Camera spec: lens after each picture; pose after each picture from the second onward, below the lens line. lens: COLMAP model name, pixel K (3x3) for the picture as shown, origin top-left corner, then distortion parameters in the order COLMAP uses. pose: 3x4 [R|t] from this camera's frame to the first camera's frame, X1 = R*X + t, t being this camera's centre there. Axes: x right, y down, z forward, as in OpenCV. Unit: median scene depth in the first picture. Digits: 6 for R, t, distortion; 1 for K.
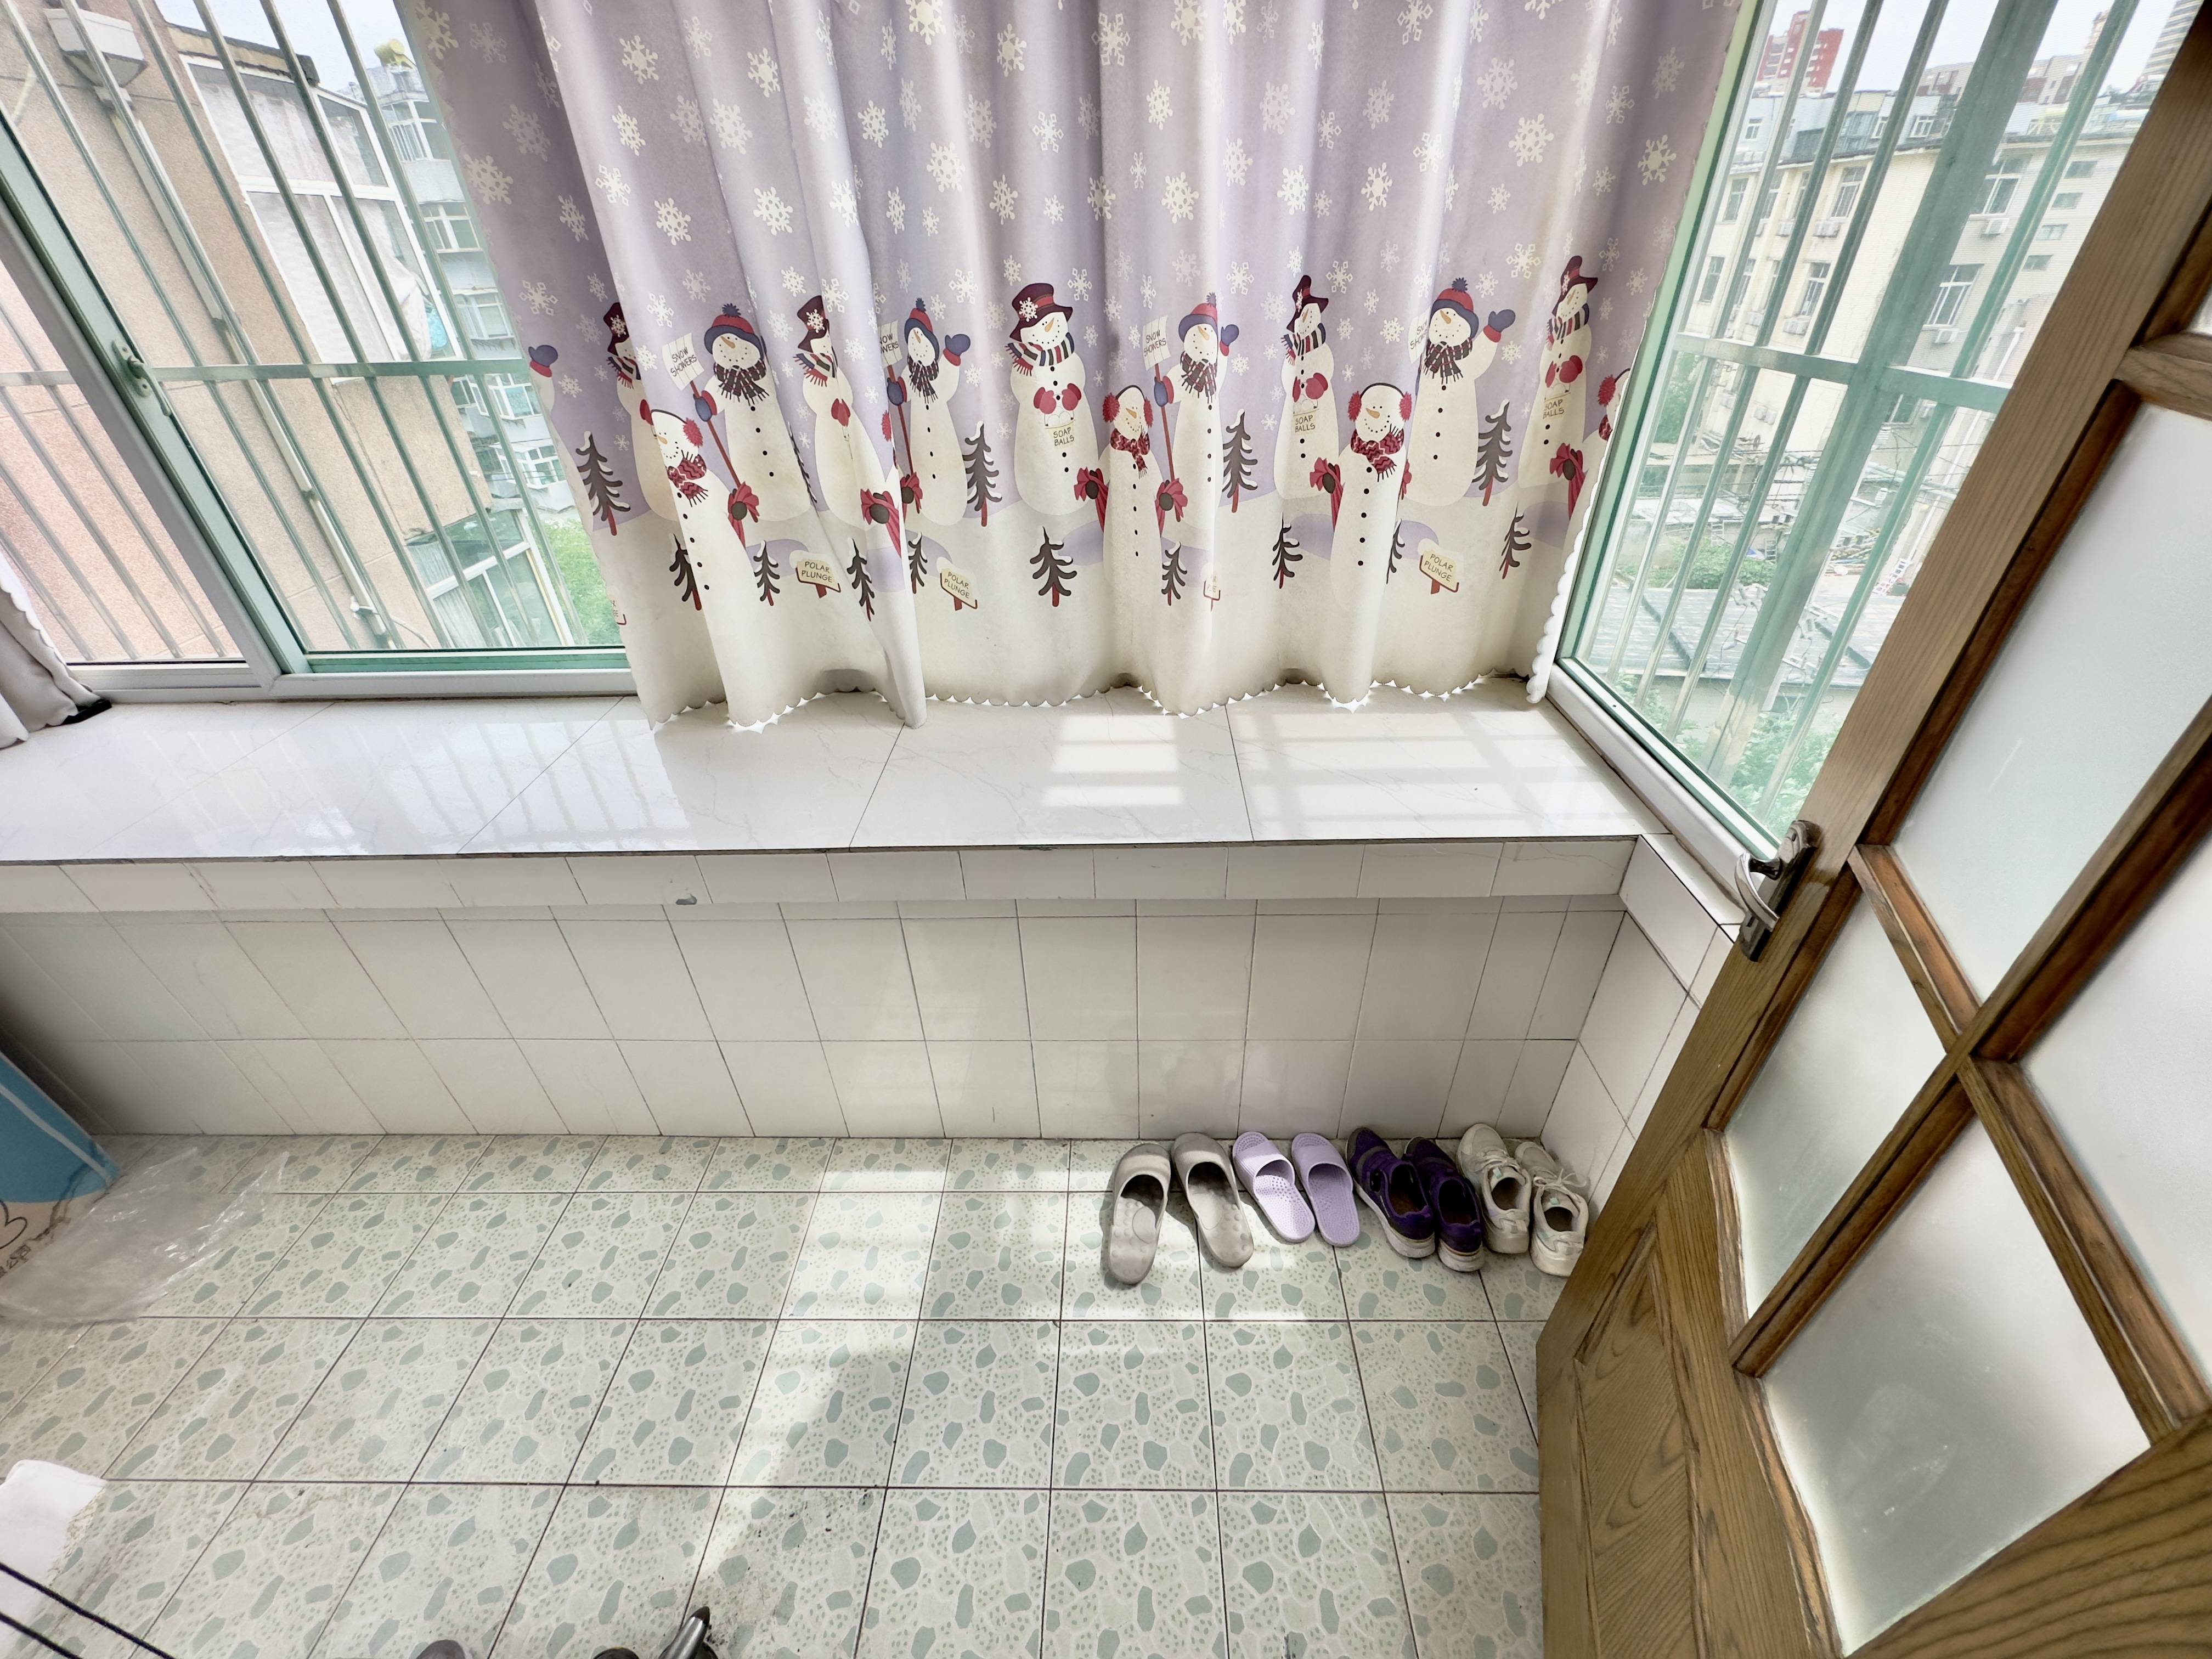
lens RADIAL K [[880.4, 0, 1105.2], [0, 880.4, 831.8], [0, 0, 1]] dist [-0.000743, 0.000242]
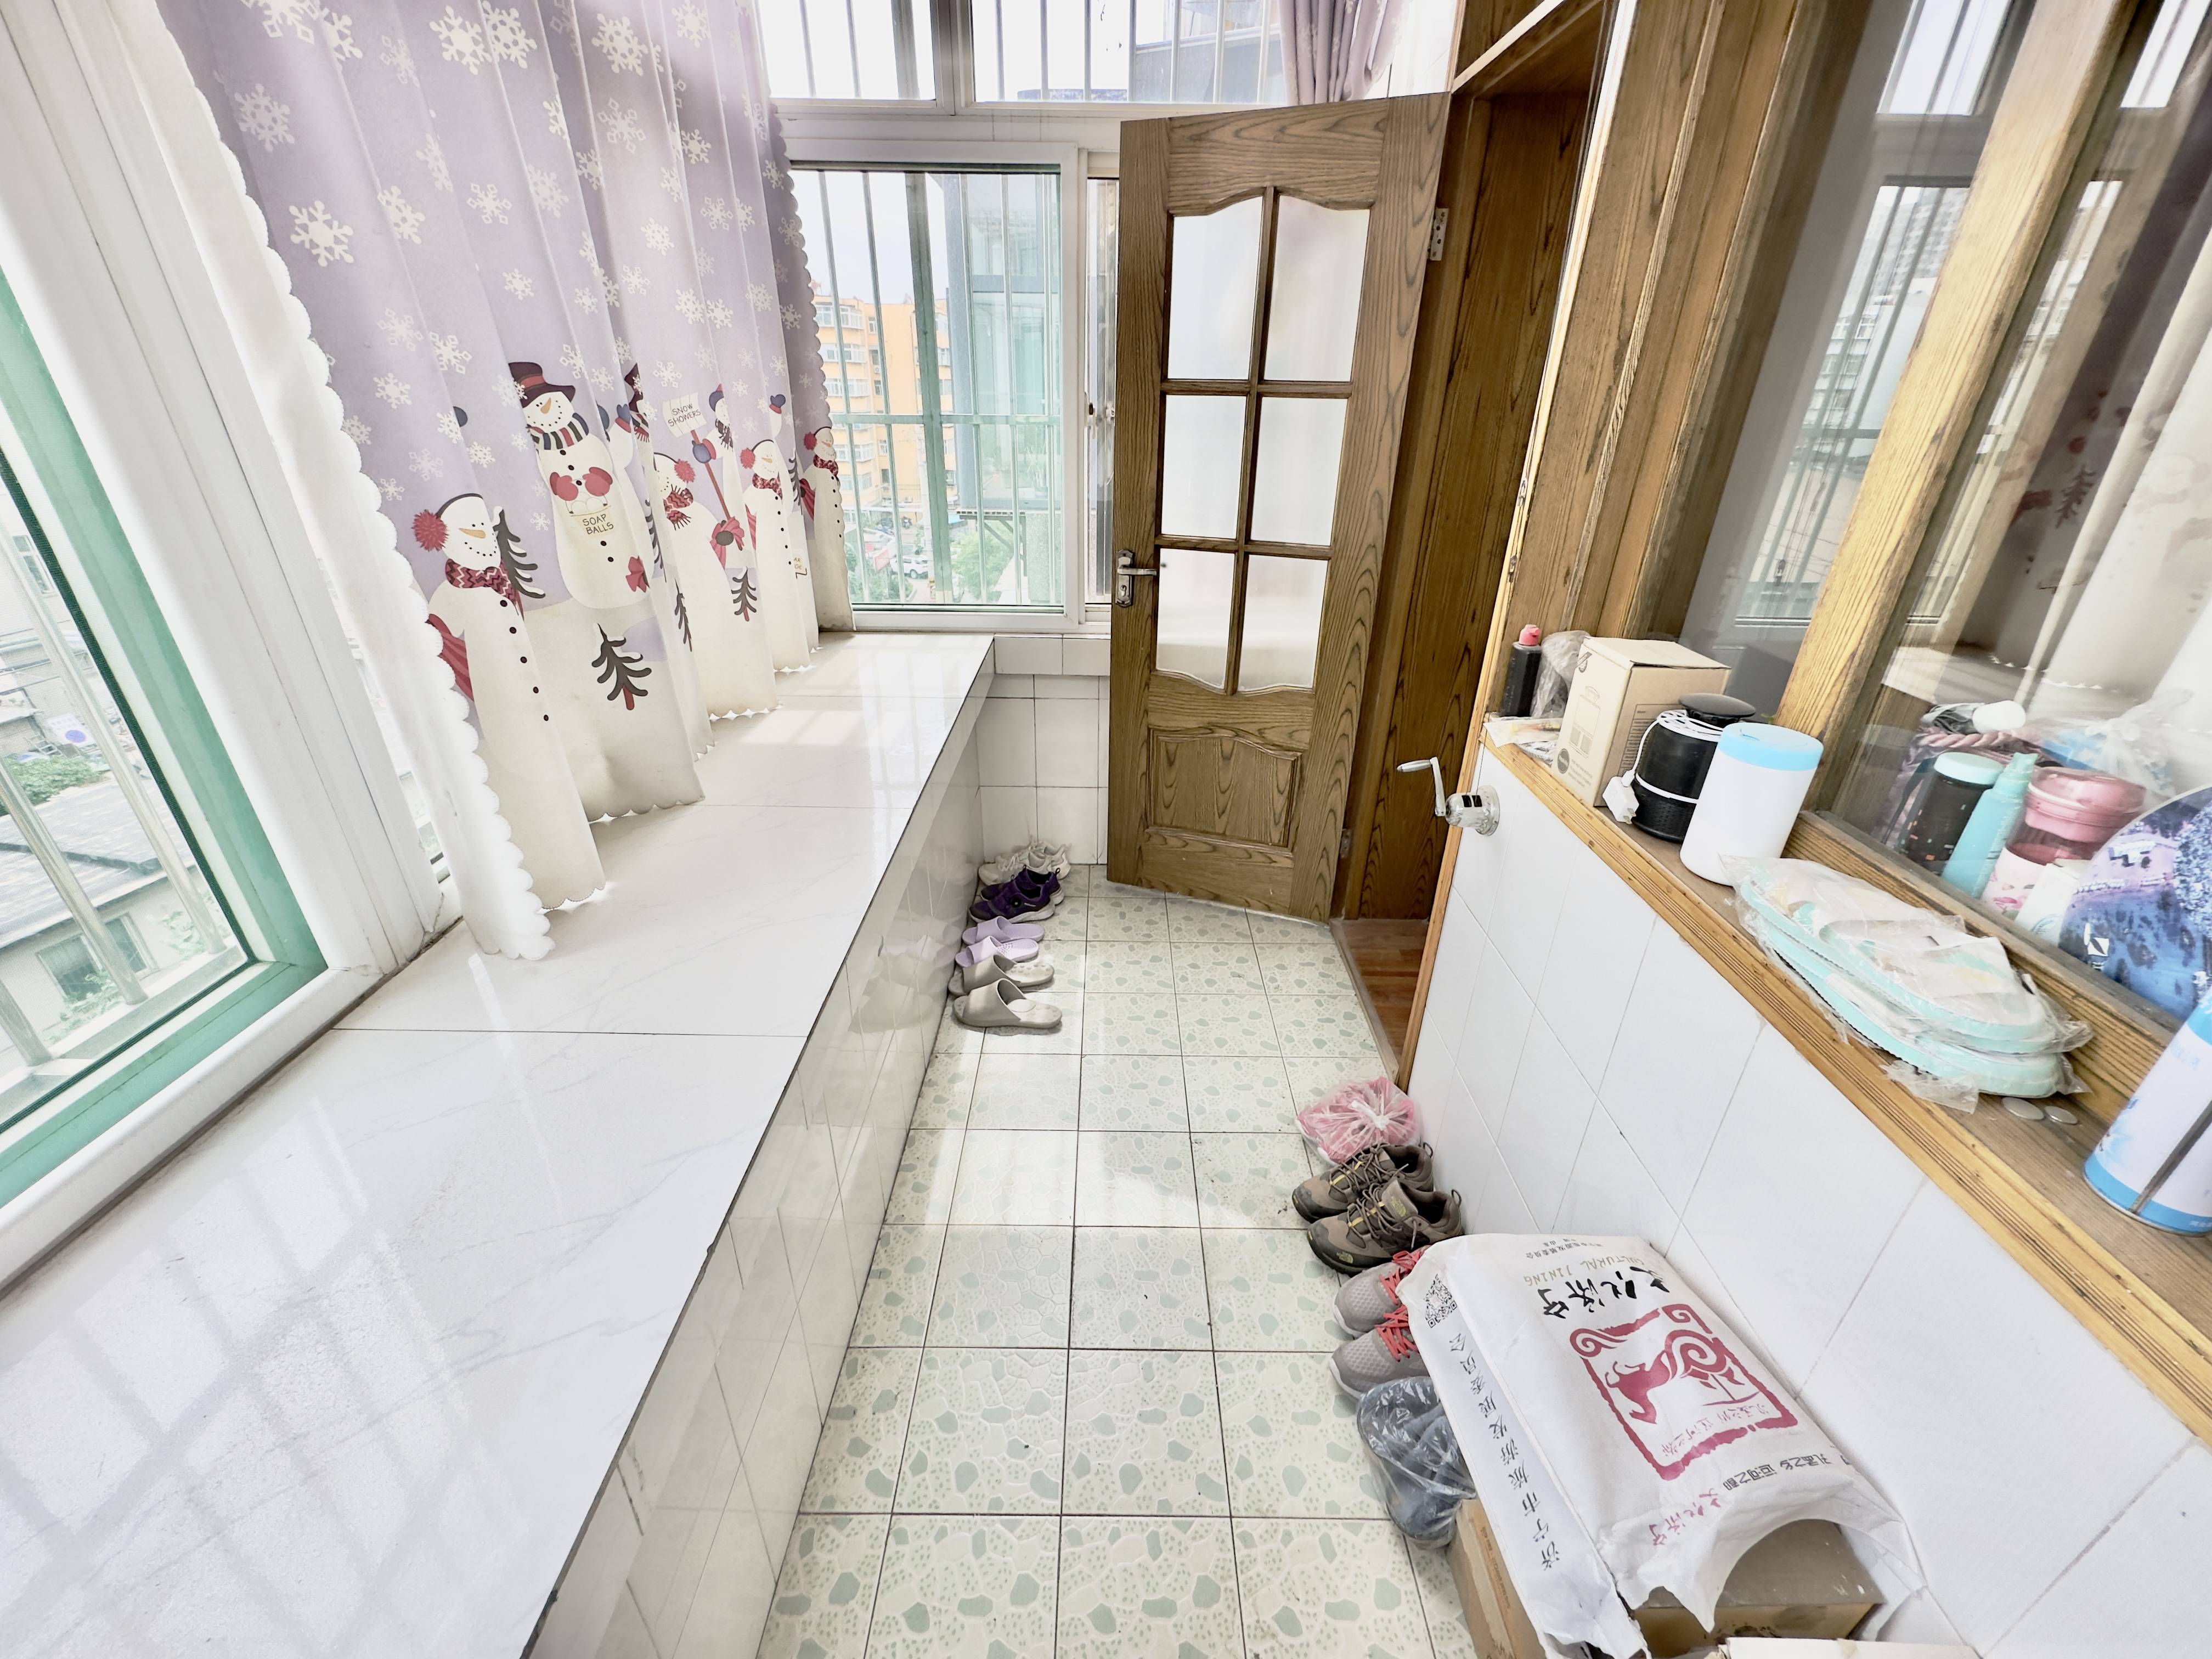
lens RADIAL K [[880.4, 0, 1106.2], [0, 880.4, 829.4], [0, 0, 1]] dist [-0.000743, 0.000242]
pose [[-0.014187, -0.421997, 0.906486, -1.226949], [0.548310, 0.754832, 0.359979, -0.217246], [-0.836155, 0.502143, 0.220676, 0.485065]]
